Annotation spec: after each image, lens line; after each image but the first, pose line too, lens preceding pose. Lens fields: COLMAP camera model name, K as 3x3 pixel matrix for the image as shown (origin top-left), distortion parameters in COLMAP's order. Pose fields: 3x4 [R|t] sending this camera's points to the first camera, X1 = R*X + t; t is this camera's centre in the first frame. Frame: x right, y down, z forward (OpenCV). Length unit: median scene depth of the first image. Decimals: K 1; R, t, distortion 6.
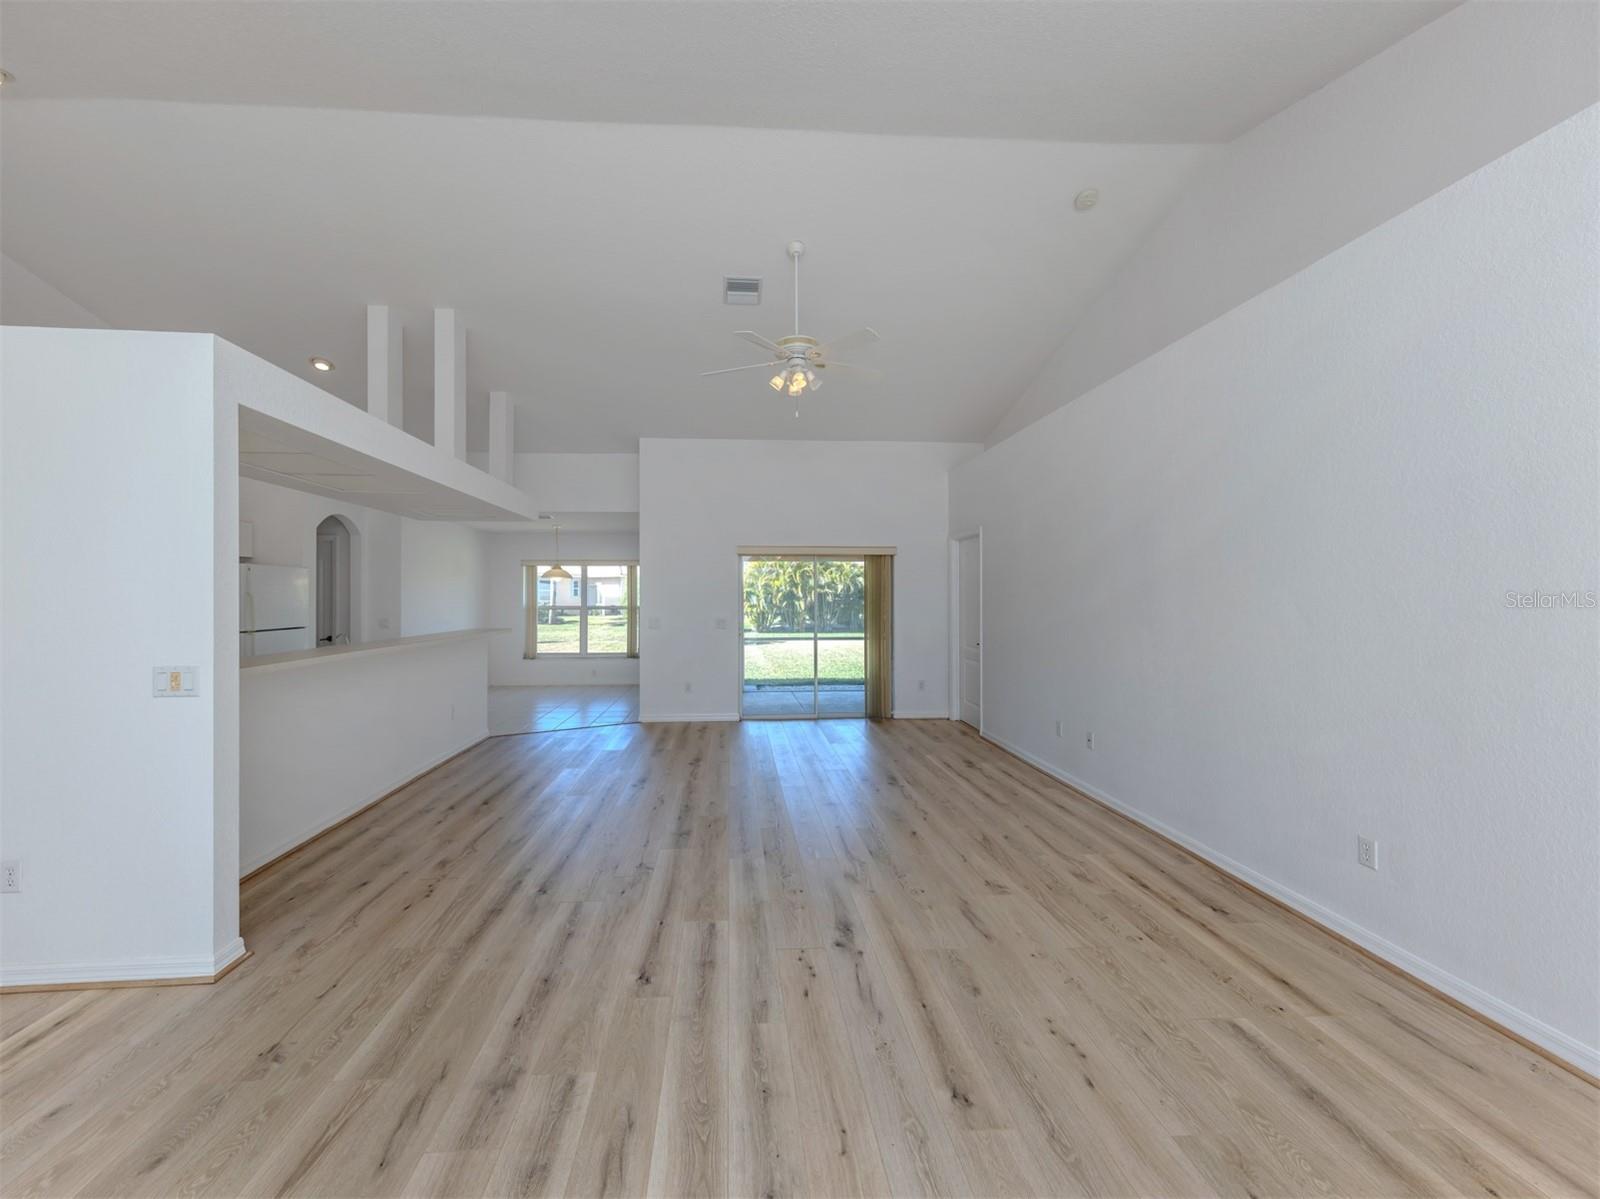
lens RADIAL K [[622.8, 0, 766.3], [0, 622.8, 599.5], [0, 0, 1]] dist [0.006852, -0.000007]
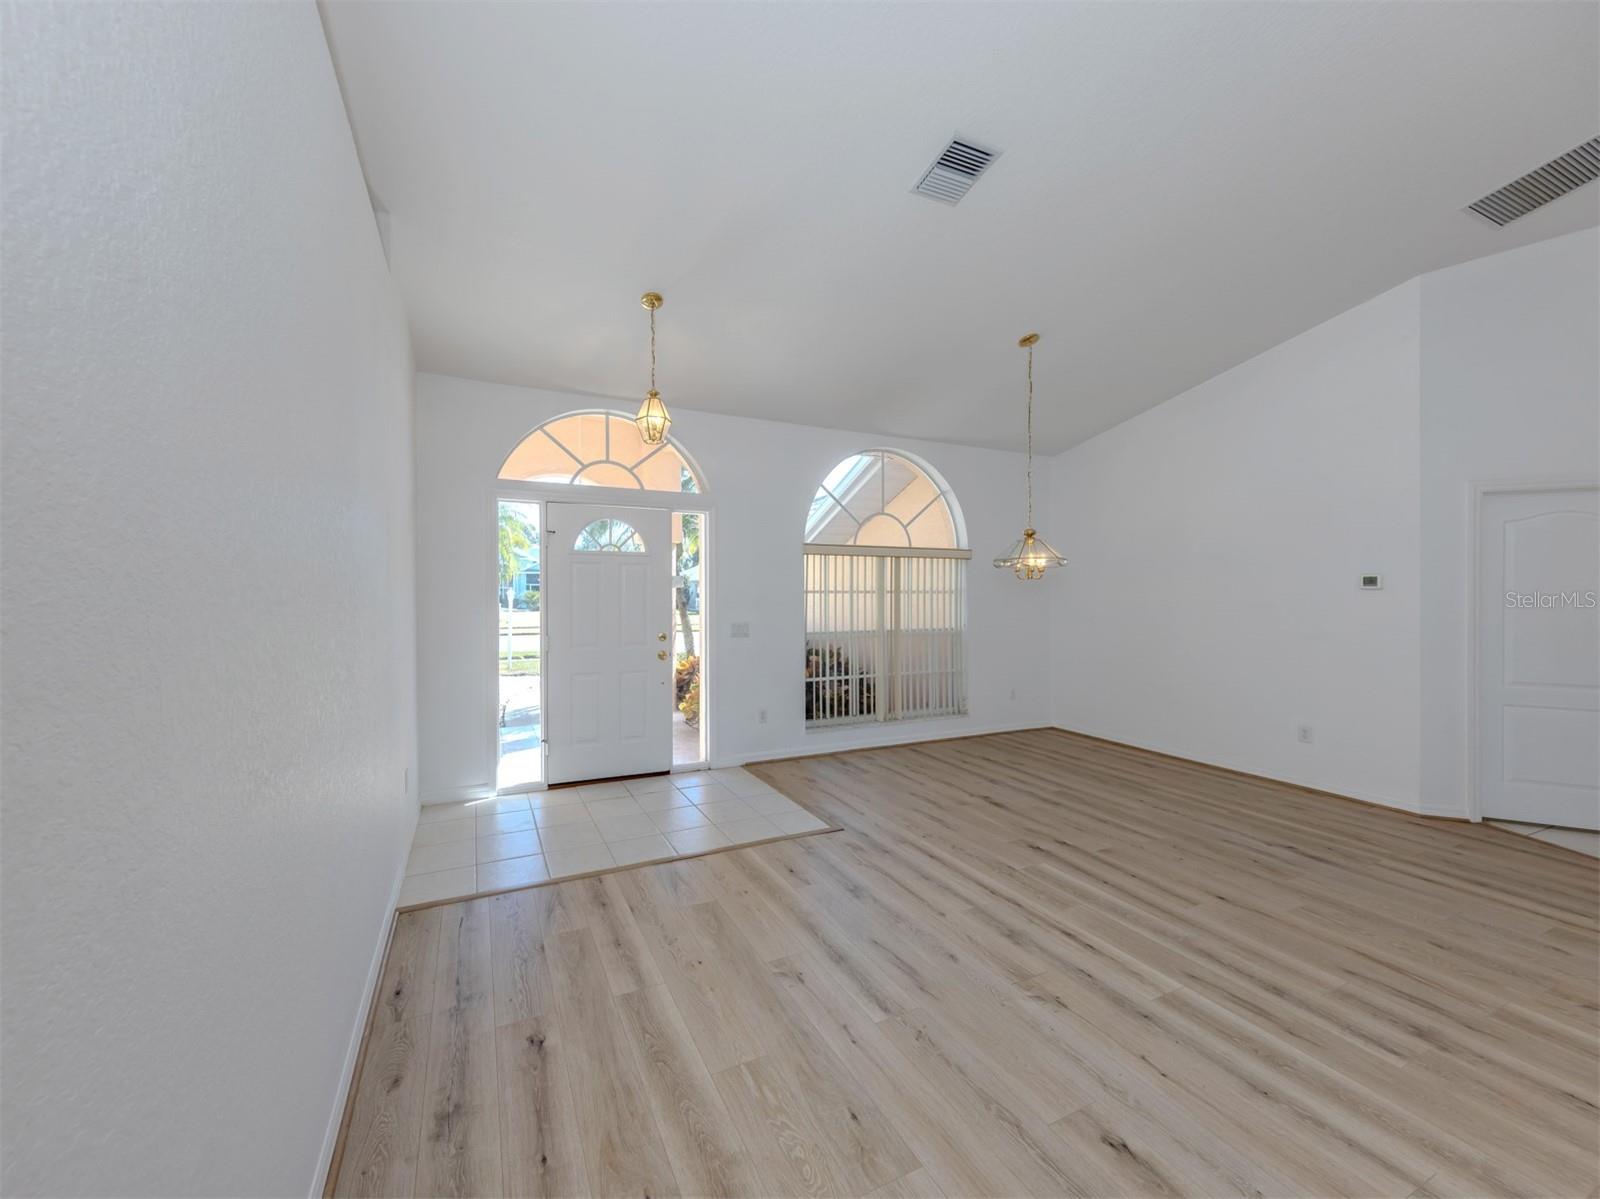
lens RADIAL K [[564.9, 0, 707.8], [0, 564.9, 598.6], [0, 0, 1]] dist [0.001606, 0.000182]
pose [[-0.945988, 0.001976, -0.324195, 0.454680], [-0.004996, 0.999774, 0.020673, -0.006274], [0.324162, 0.021176, -0.945765, 0.624067]]
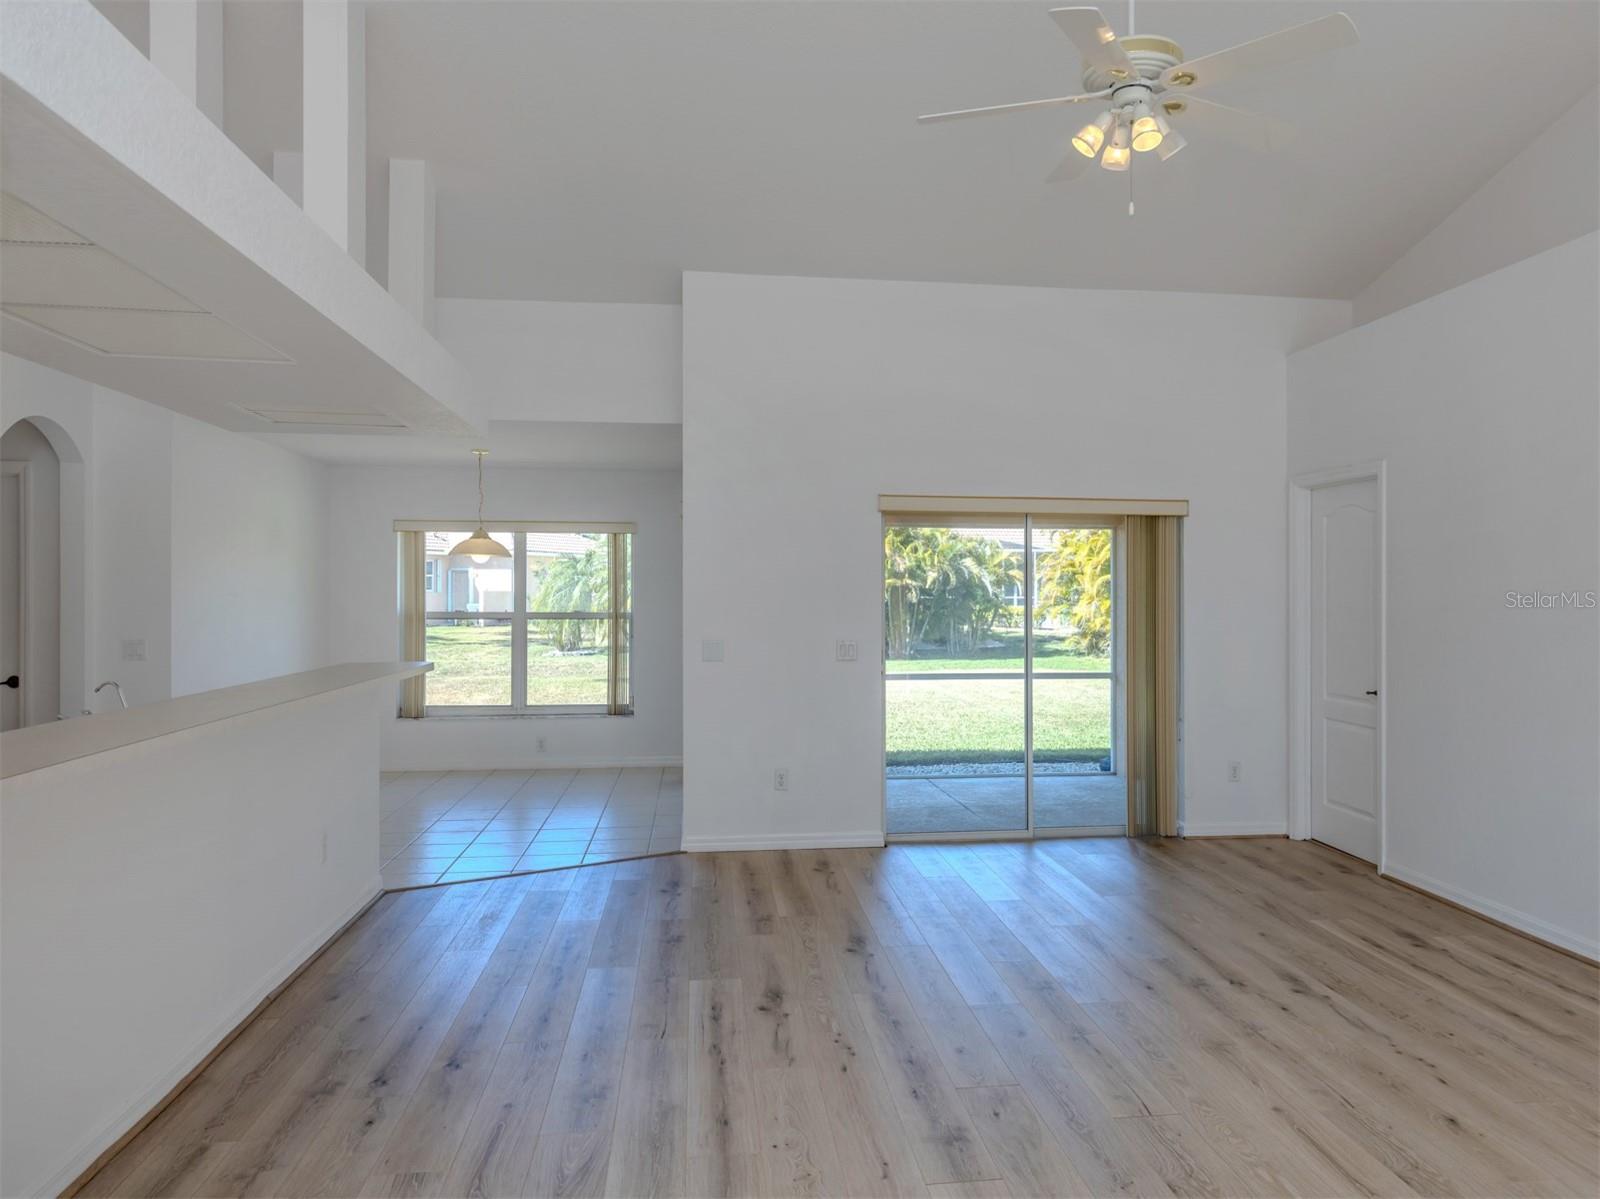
lens RADIAL K [[1114.3, 0, 847.6], [0, 1114.3, 603.7], [0, 0, 1]] dist [0.006650, 0.002872]
pose [[0.996946, 0.003699, 0.078007, -0.226361], [-0.004160, 0.999975, 0.005759, -0.006193], [-0.077983, -0.006066, 0.996936, 0.183951]]
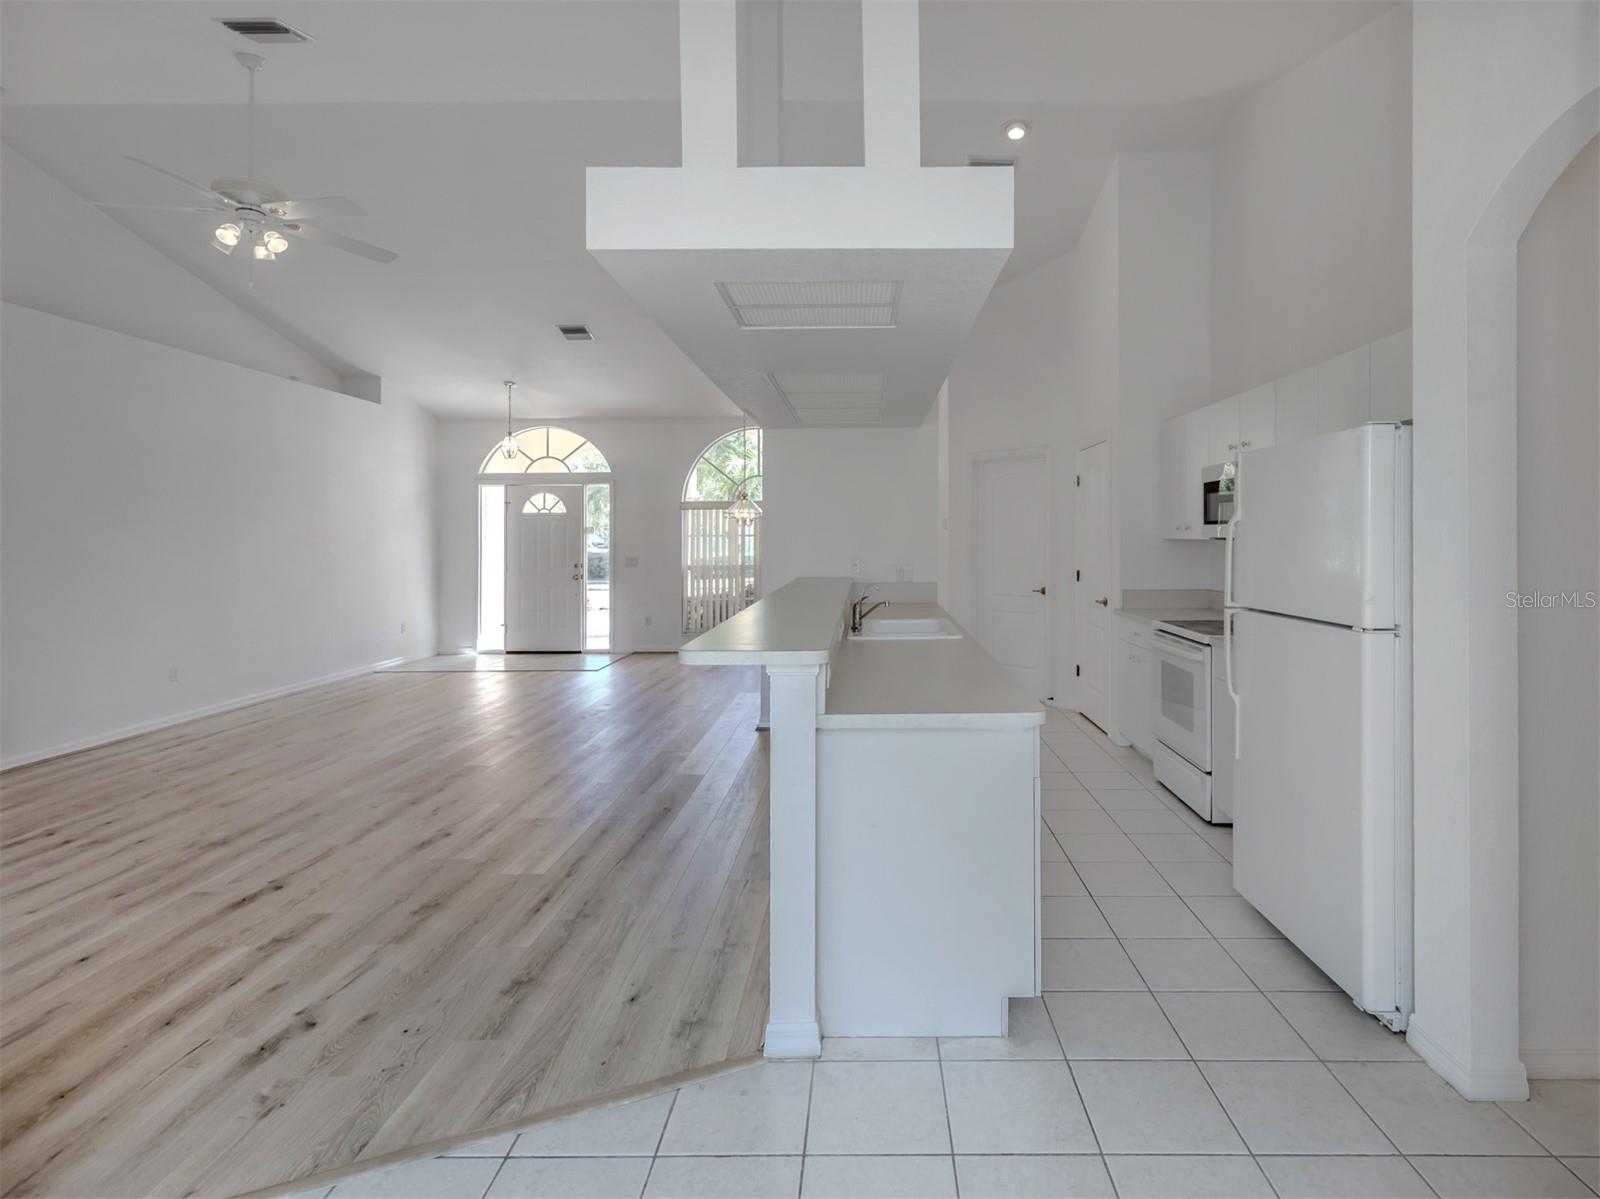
lens RADIAL K [[830.1, 0, 878.0], [0, 830.1, 524.1], [0, 0, 1]] dist [0.002710, -0.000949]
pose [[-0.999003, 0.008437, 0.043846, -0.725363], [0.008082, 0.999933, -0.008255, -0.007420], [-0.043913, -0.007892, -0.999004, 1.924372]]
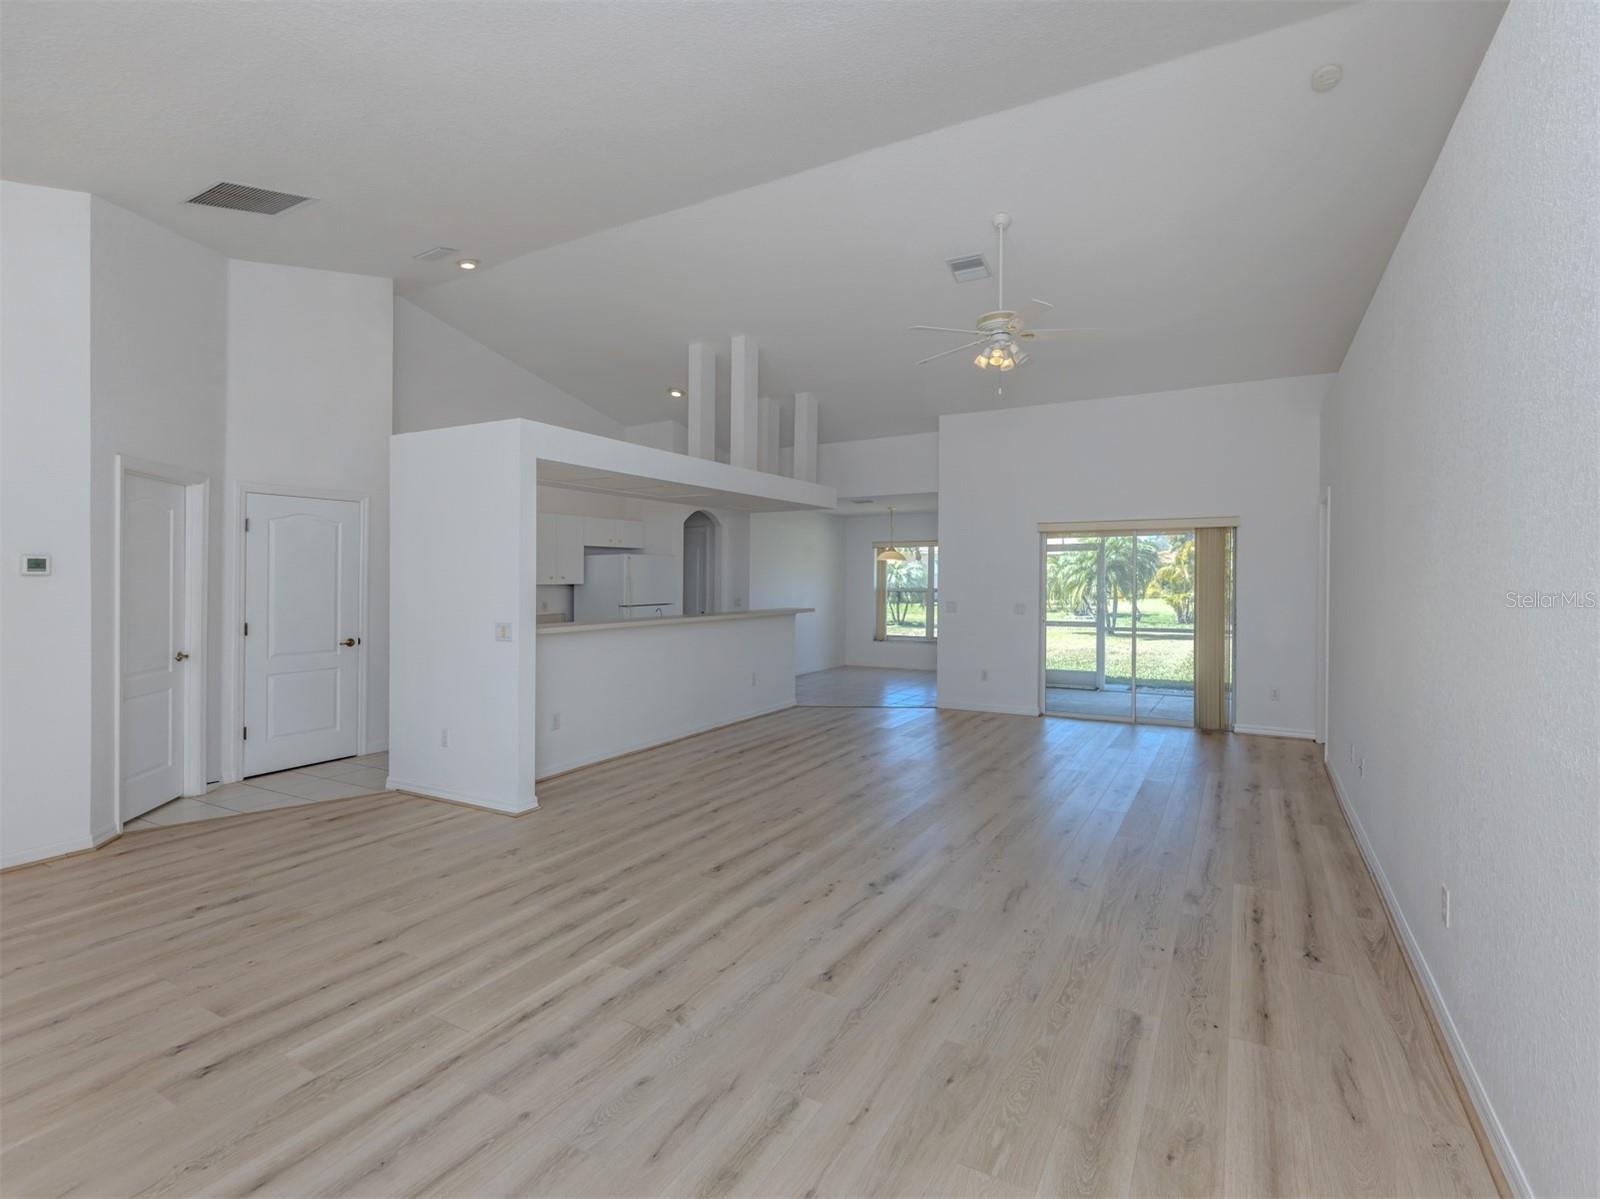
lens RADIAL K [[744.2, 0, 850.4], [0, 744.2, 579.5], [0, 0, 1]] dist [0.002981, 0.000013]
pose [[0.855508, 0.000444, -0.517790, 0.450995], [-0.001328, 0.999998, -0.001337, -0.002922], [0.517788, 0.001832, 0.855507, -0.108667]]
